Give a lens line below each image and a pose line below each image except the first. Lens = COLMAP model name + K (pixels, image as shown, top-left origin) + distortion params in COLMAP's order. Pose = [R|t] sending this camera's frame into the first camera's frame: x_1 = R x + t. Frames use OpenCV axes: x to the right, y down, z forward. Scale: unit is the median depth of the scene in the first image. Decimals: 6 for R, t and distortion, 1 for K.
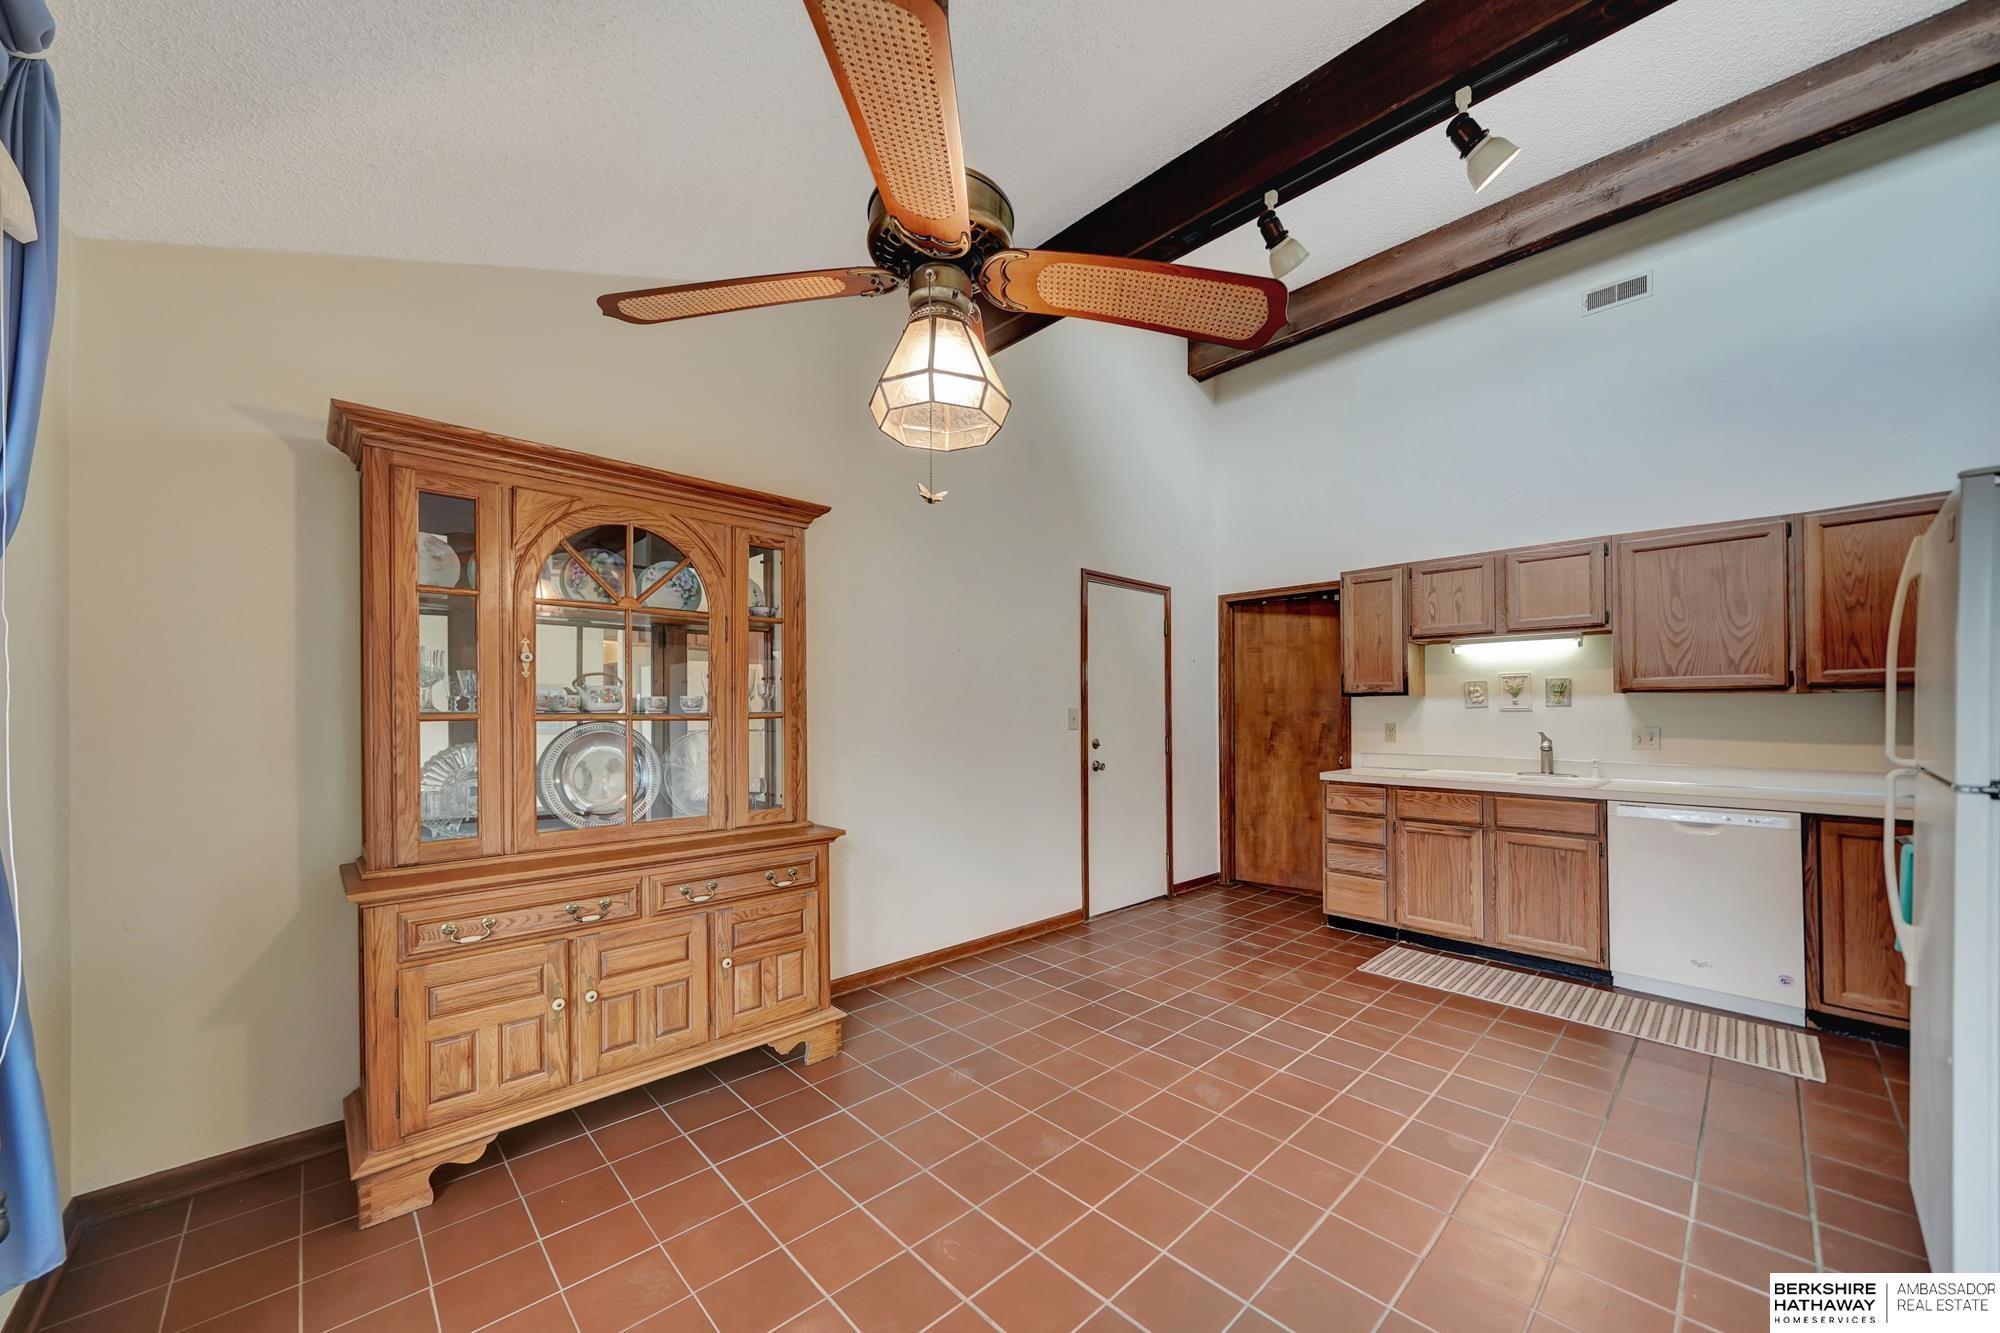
lens RADIAL K [[734.1, 0, 1028.6], [0, 734.1, 711.5], [0, 0, 1]] dist [-0.001351, -0.000151]
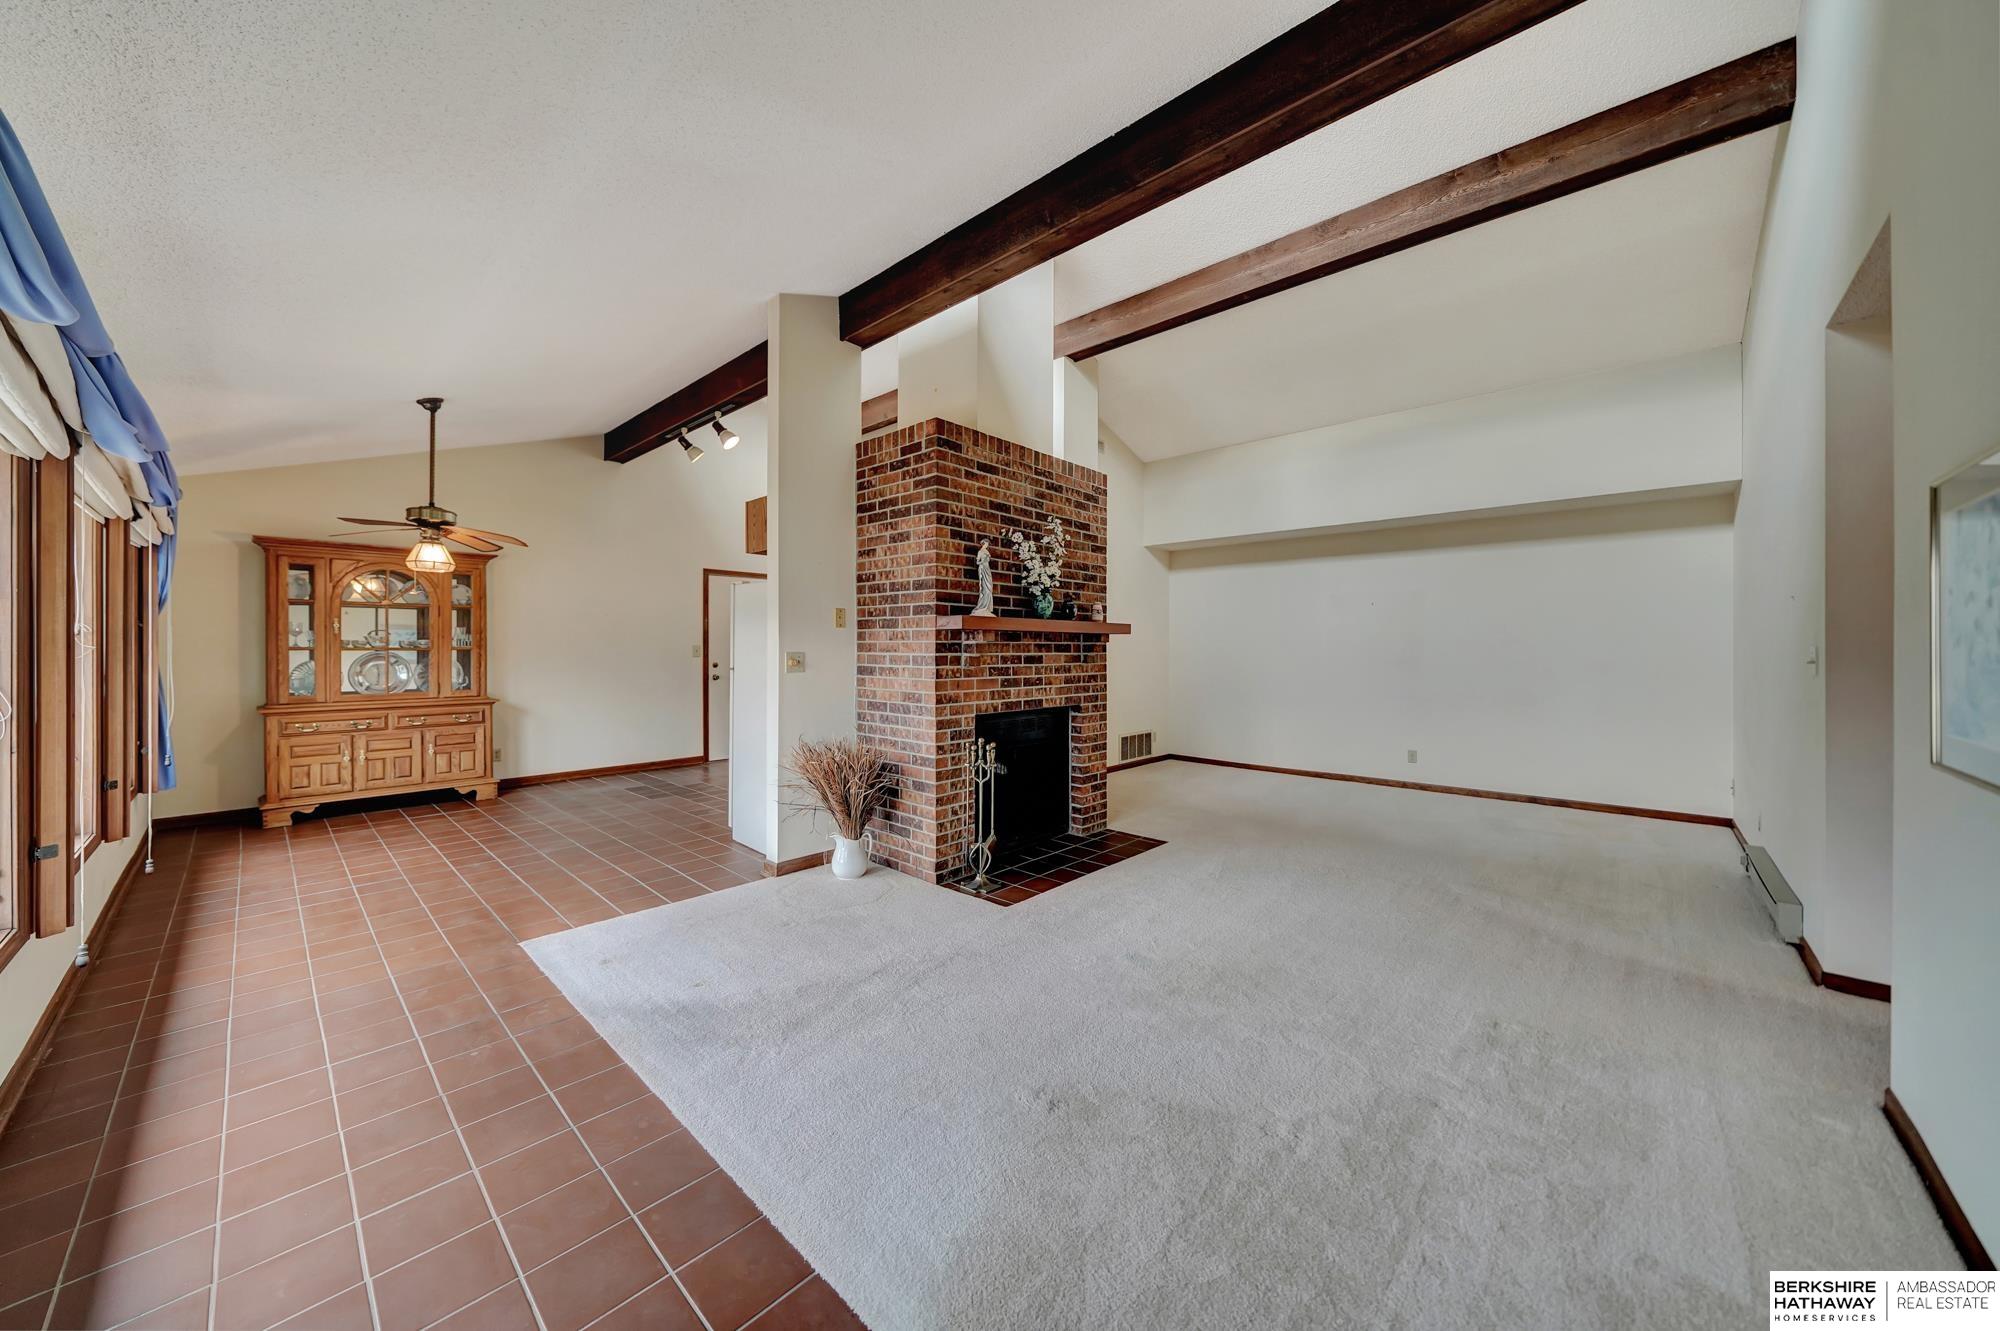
lens RADIAL K [[700.5, 0, 1033.6], [0, 700.5, 646.5], [0, 0, 1]] dist [-0.000226, 0.000069]
pose [[0.997361, 0.003469, 0.072526, 0.903047], [-0.003531, 0.999994, 0.000726, -0.006385], [-0.072523, -0.000980, 0.997366, -0.930525]]
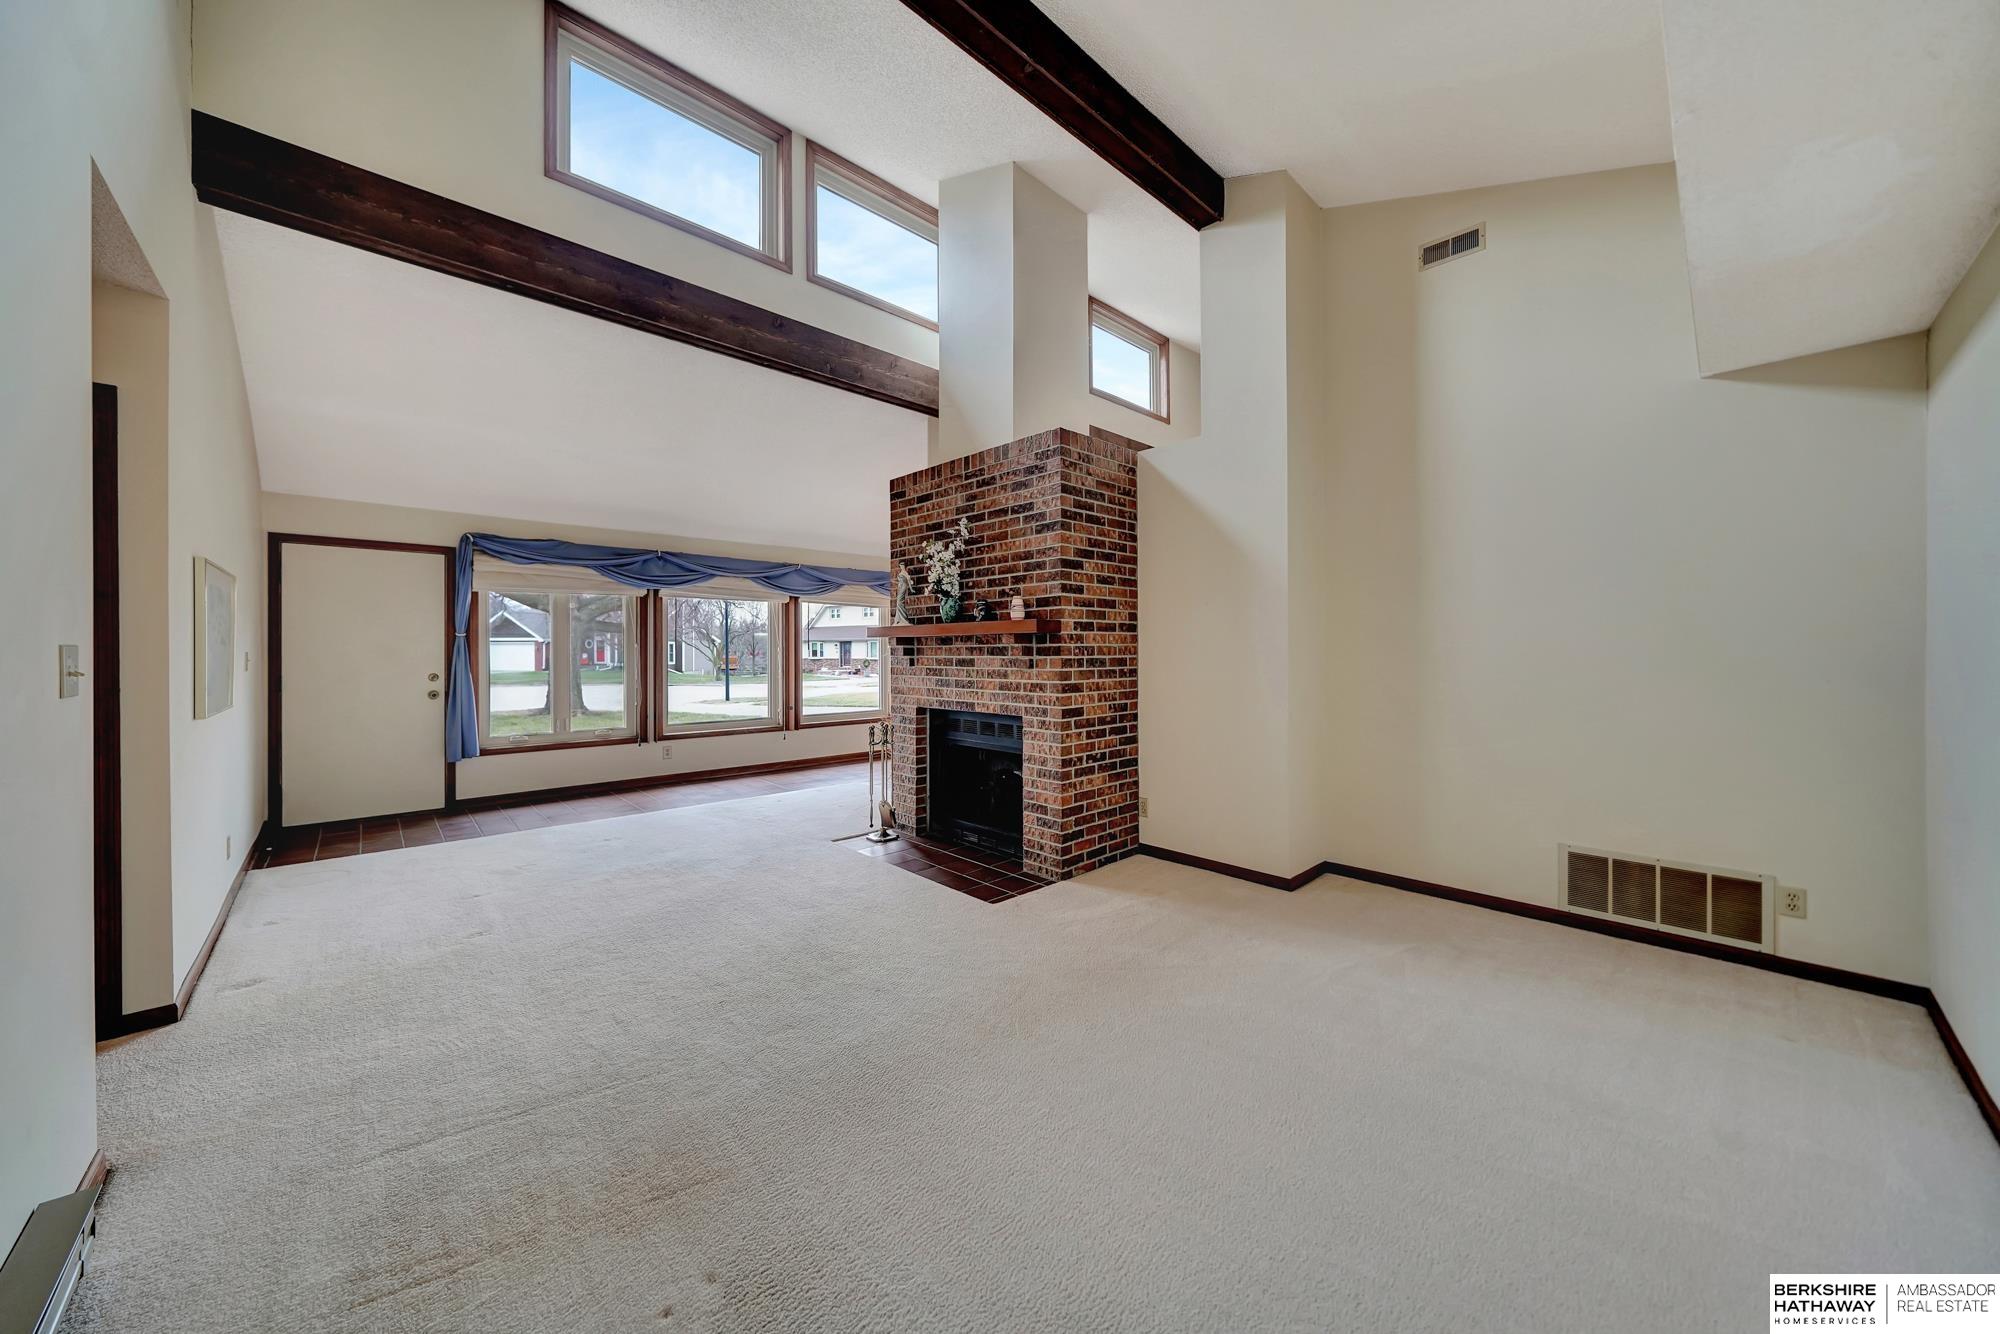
lens RADIAL K [[685.8, 0, 1003.9], [0, 685.8, 651.8], [0, 0, 1]] dist [0.000216, -0.000028]
pose [[-0.025286, 0.000072, -0.999680, 2.200426], [0.005307, 0.999986, -0.000063, -0.001214], [0.999666, -0.005307, -0.025286, 0.379838]]
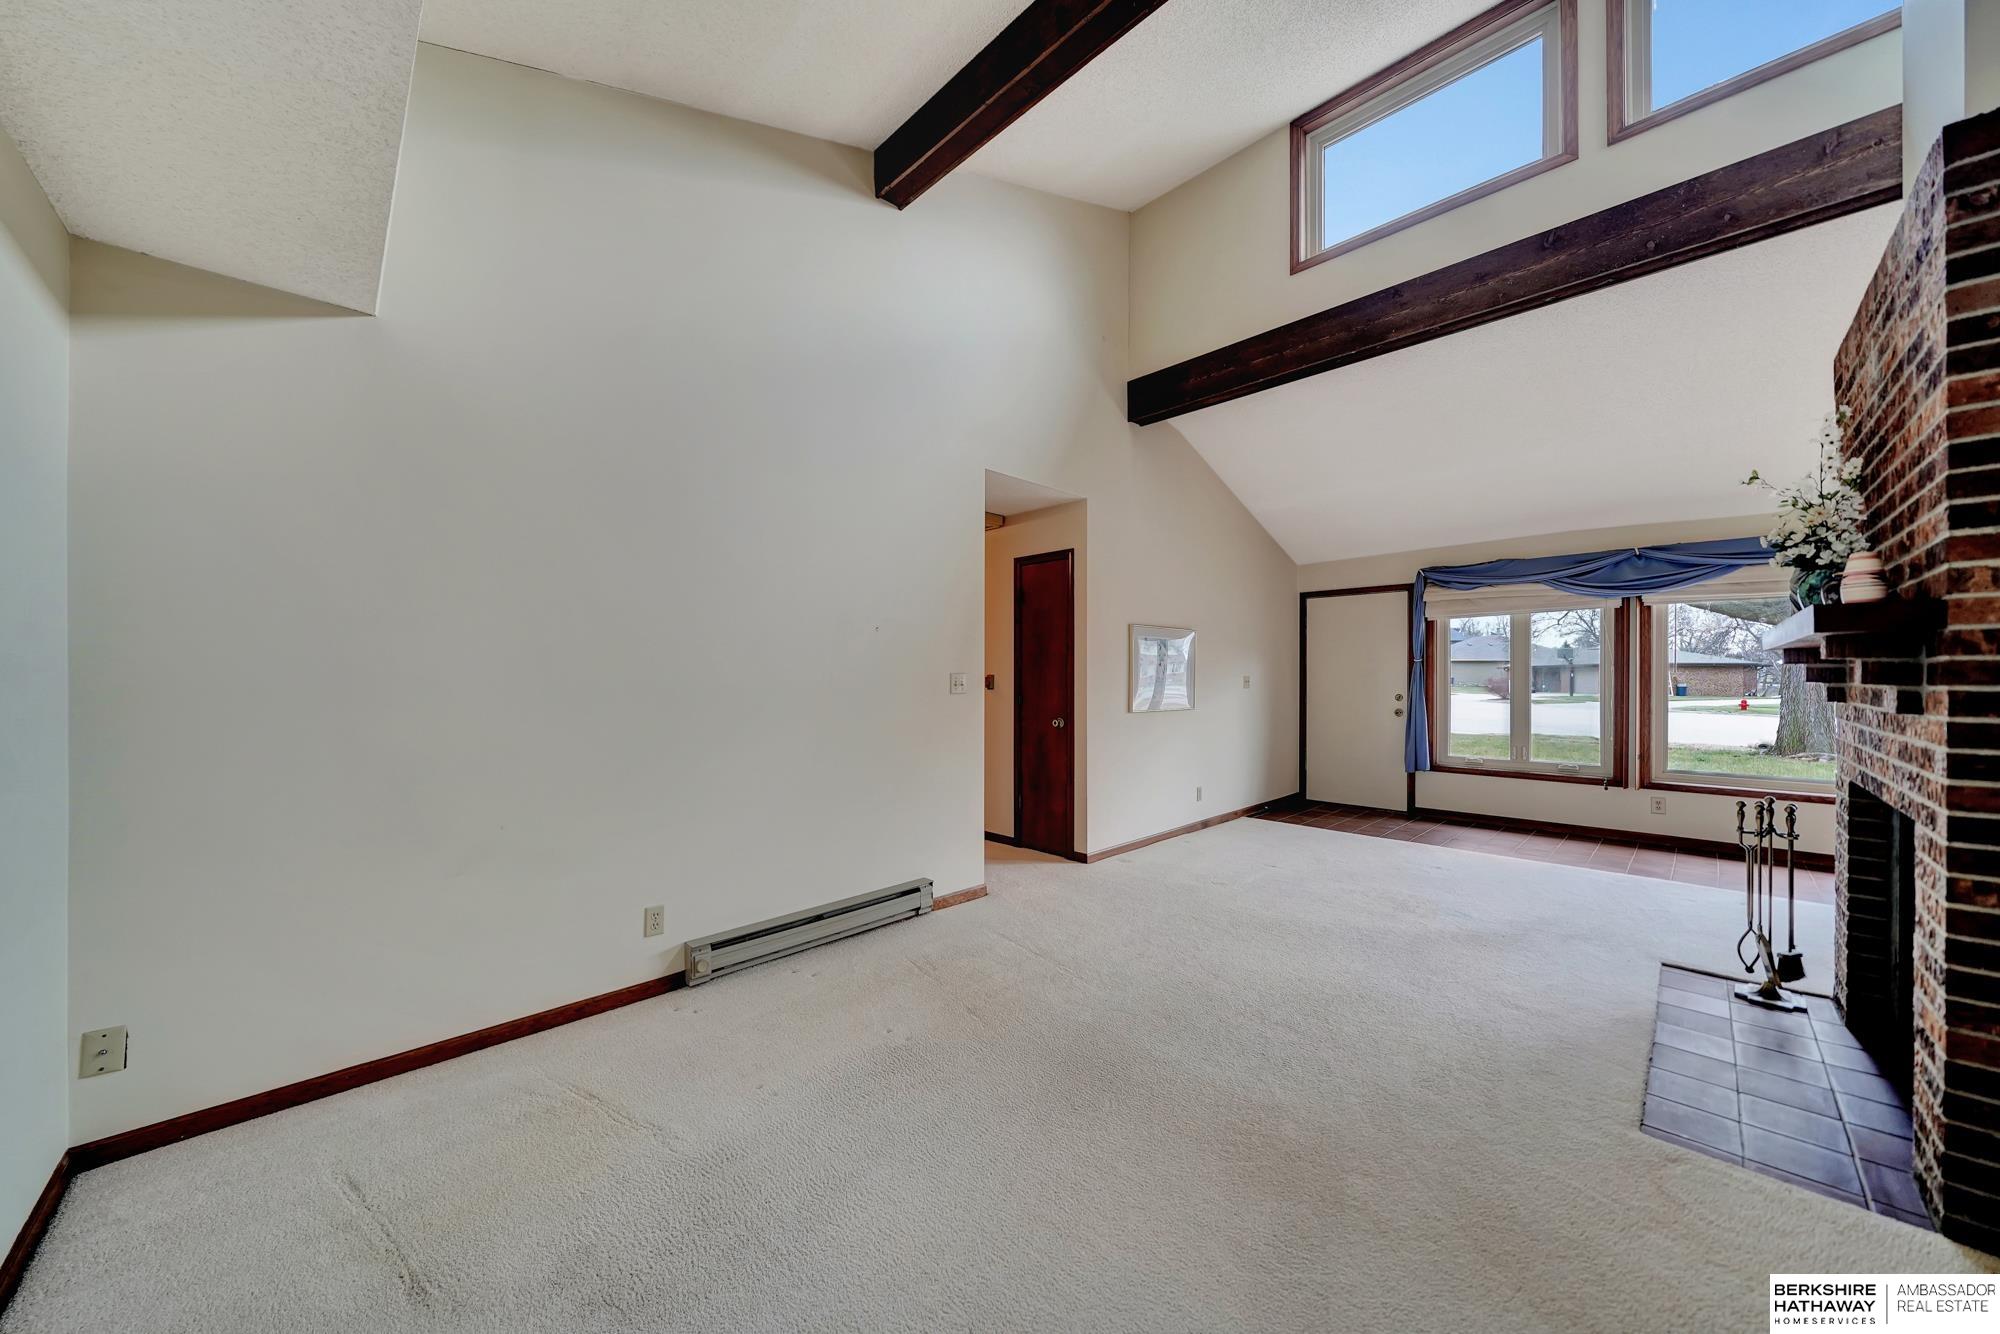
lens RADIAL K [[693.7, 0, 1003.9], [0, 693.7, 676.1], [0, 0, 1]] dist [0.000276, 0.000029]
pose [[-0.999968, 0.000101, -0.008051, 1.751646], [0.000138, 0.999990, -0.004559, 0.001220], [0.008051, -0.004560, -0.999957, 0.856358]]
